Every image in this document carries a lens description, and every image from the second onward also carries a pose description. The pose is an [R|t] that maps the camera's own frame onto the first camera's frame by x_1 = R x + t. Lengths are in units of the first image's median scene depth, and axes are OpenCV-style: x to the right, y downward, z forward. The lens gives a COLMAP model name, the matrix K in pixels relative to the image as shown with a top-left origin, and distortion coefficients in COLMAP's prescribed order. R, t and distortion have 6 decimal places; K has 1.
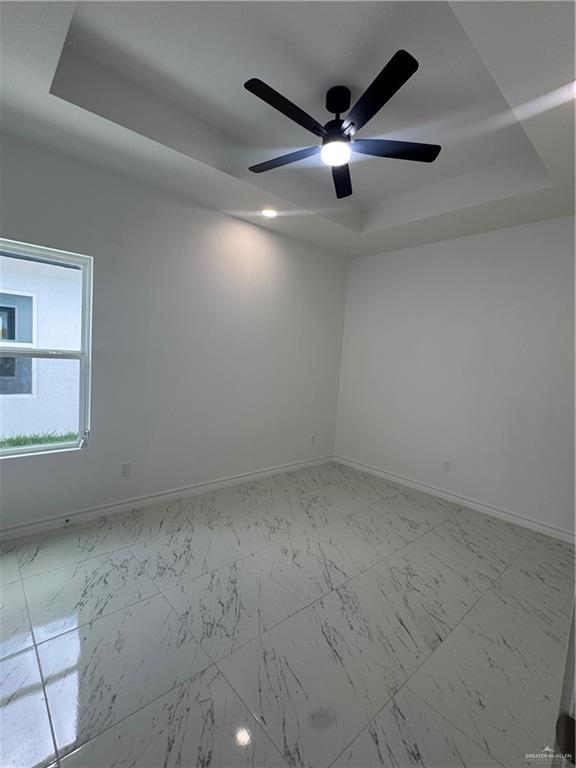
lens RADIAL K [[348.8, 0, 287.7], [0, 348.8, 381.1], [0, 0, 1]] dist [-0.009046, 0.000678]
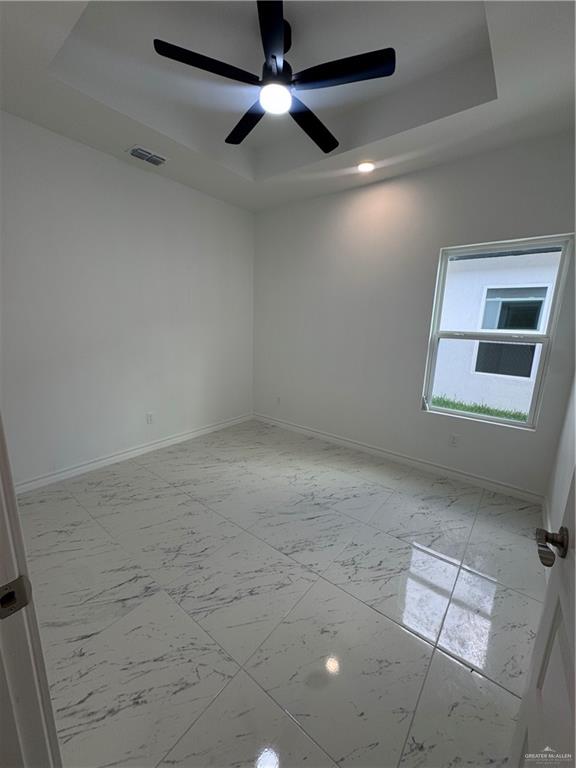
lens RADIAL K [[308.6, 0, 290.4], [0, 308.6, 382.0], [0, 0, 1]] dist [0.002791, 0.000045]
pose [[0.180686, 0.148251, -0.972303, 0.271158], [-0.092600, 0.986748, 0.133245, -0.006829], [0.979172, 0.065960, 0.192020, 0.227686]]
